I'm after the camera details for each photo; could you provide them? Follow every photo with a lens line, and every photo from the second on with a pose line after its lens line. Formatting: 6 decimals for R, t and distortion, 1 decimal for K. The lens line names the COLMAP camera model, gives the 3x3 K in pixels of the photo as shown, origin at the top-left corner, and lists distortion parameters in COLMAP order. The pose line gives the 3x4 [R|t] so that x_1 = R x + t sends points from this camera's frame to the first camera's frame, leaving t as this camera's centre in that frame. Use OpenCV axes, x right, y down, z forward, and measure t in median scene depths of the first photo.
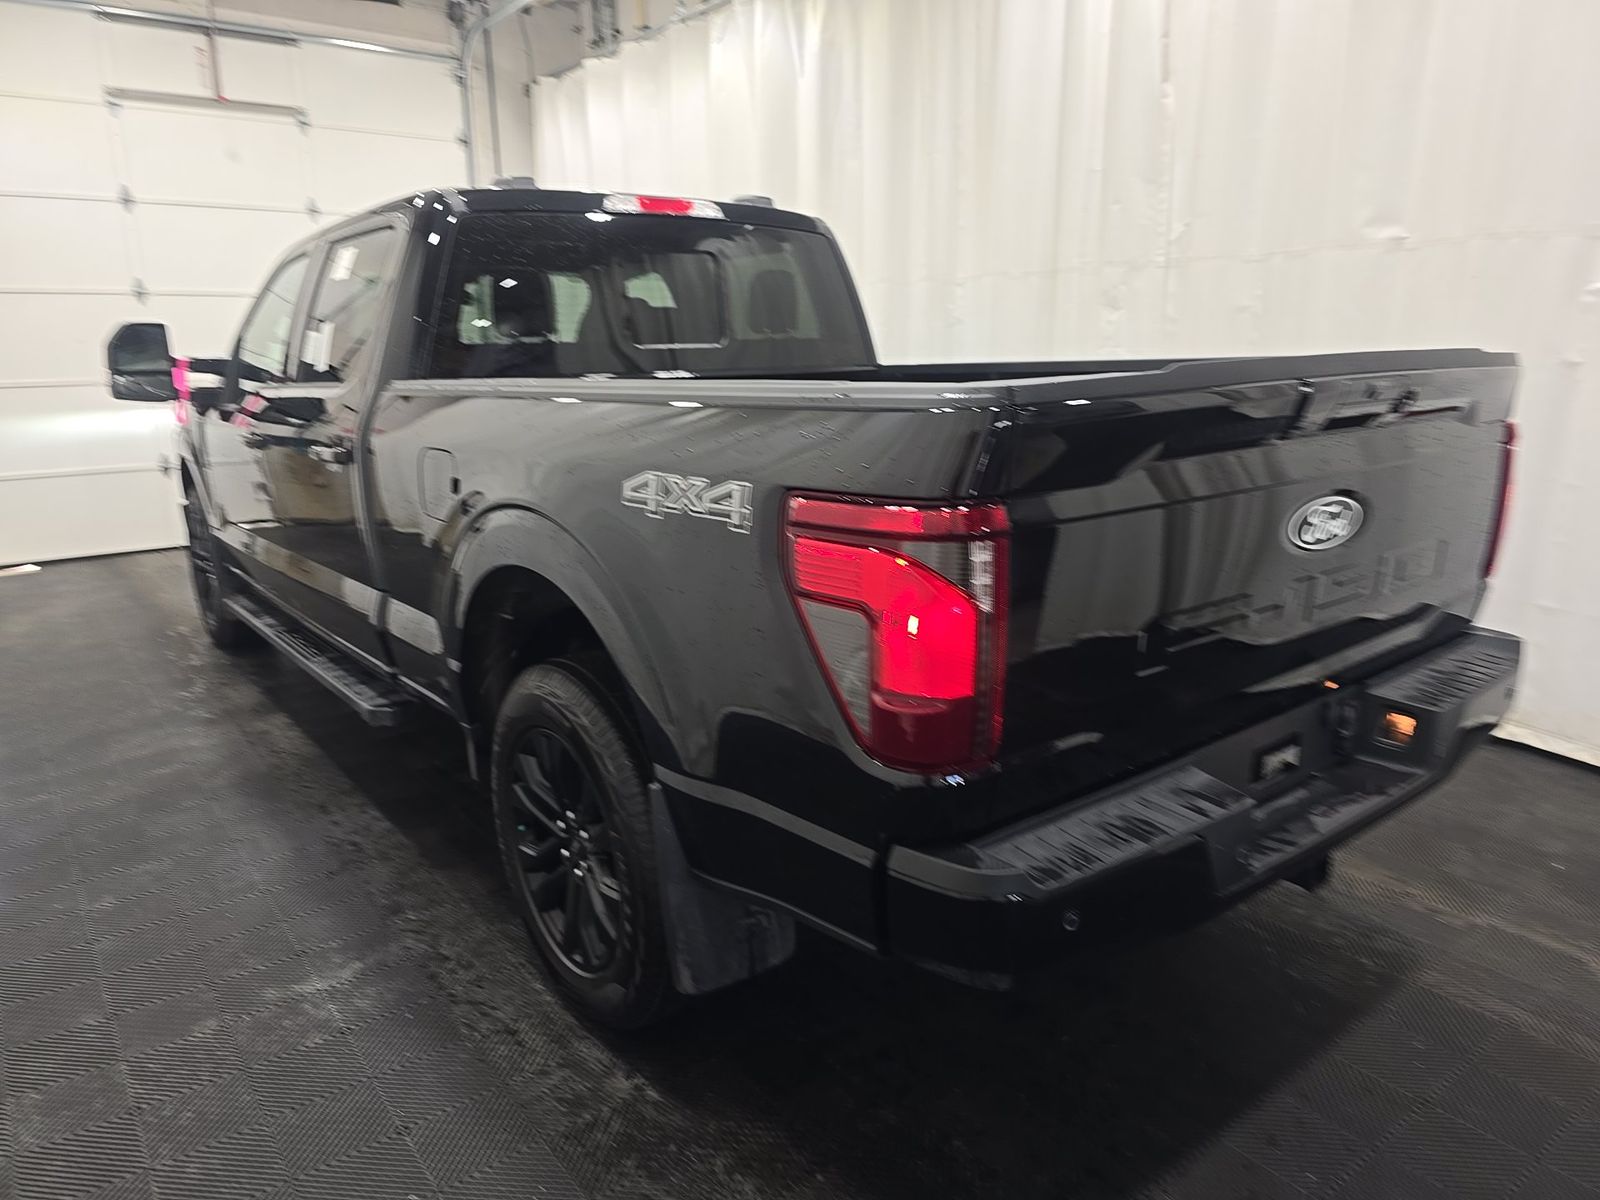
lens RADIAL K [[1126.4, 0, 808.8], [0, 1126.4, 602.6], [0, 0, 1]] dist [0.019847, -0.010368]
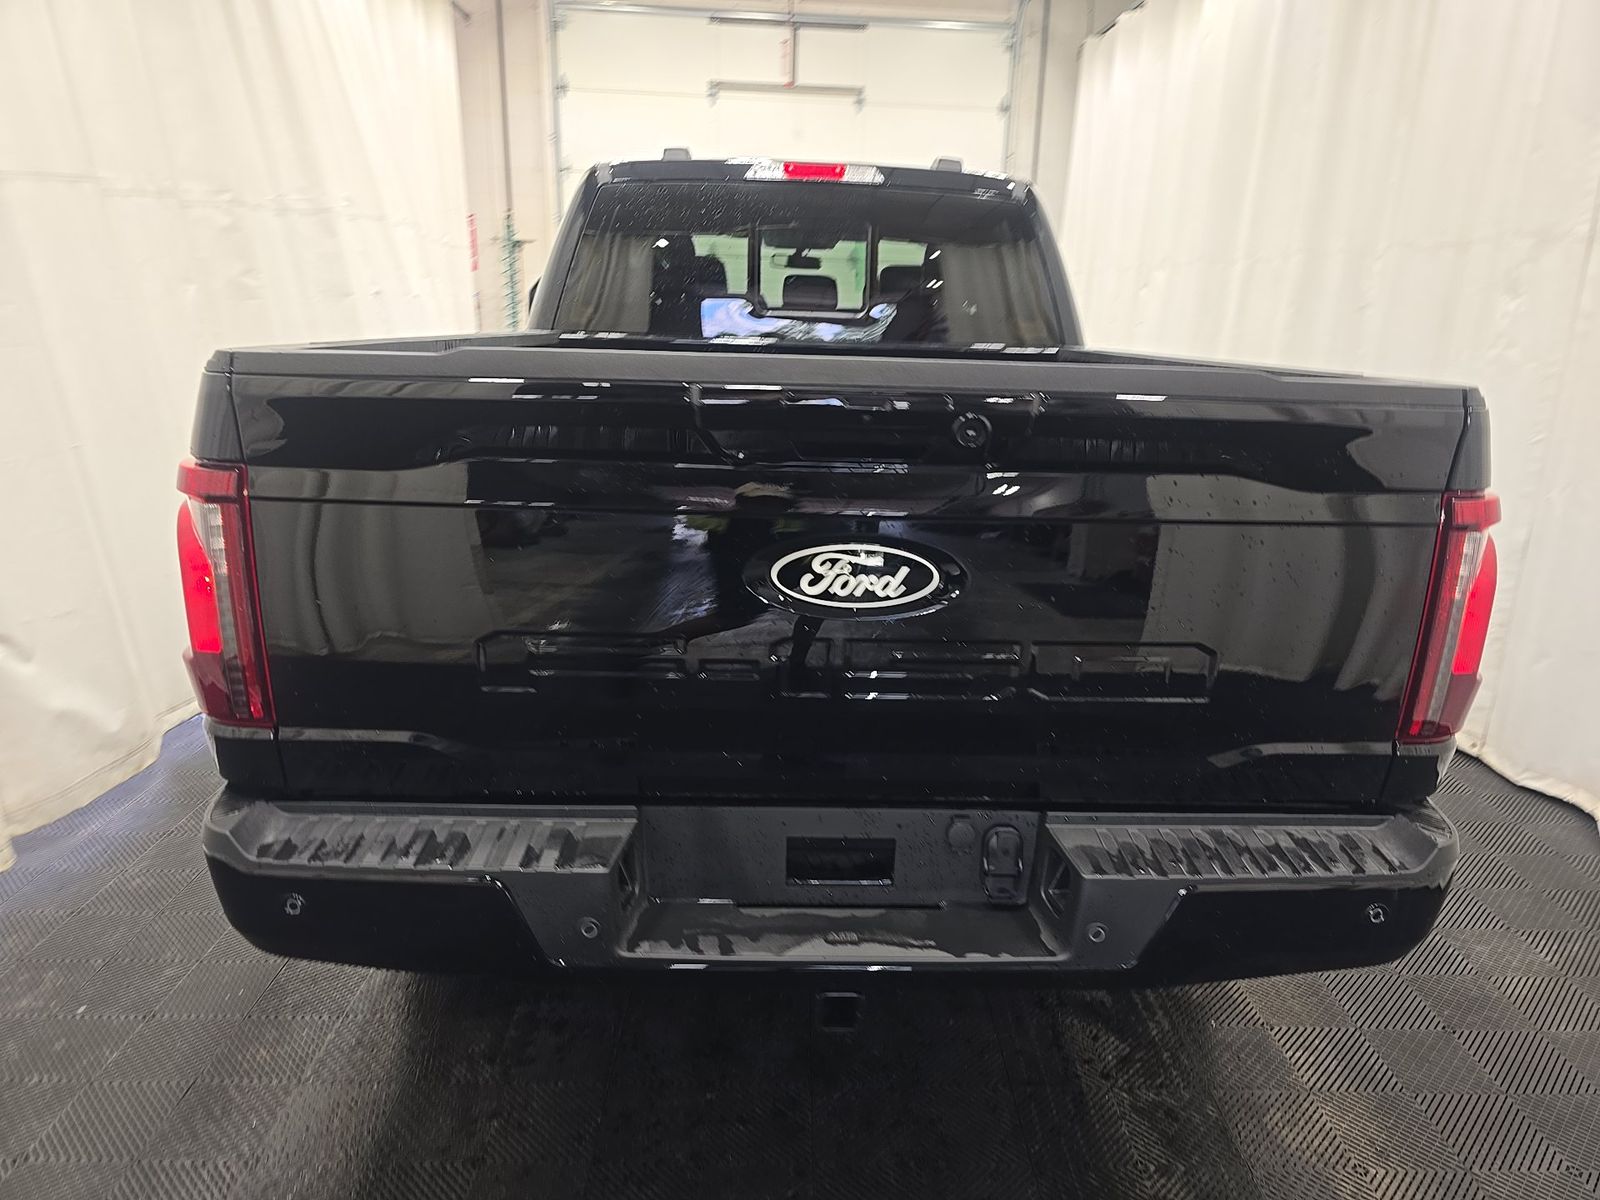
lens RADIAL K [[1126.4, 0, 799.6], [0, 1126.4, 598.8], [0, 0, 1]] dist [0.019847, -0.010368]
pose [[0.796512, 0.192846, -0.573044, 0.363786], [-0.178971, 0.980498, 0.081203, -0.046014], [0.577528, 0.037879, 0.815492, 0.145835]]
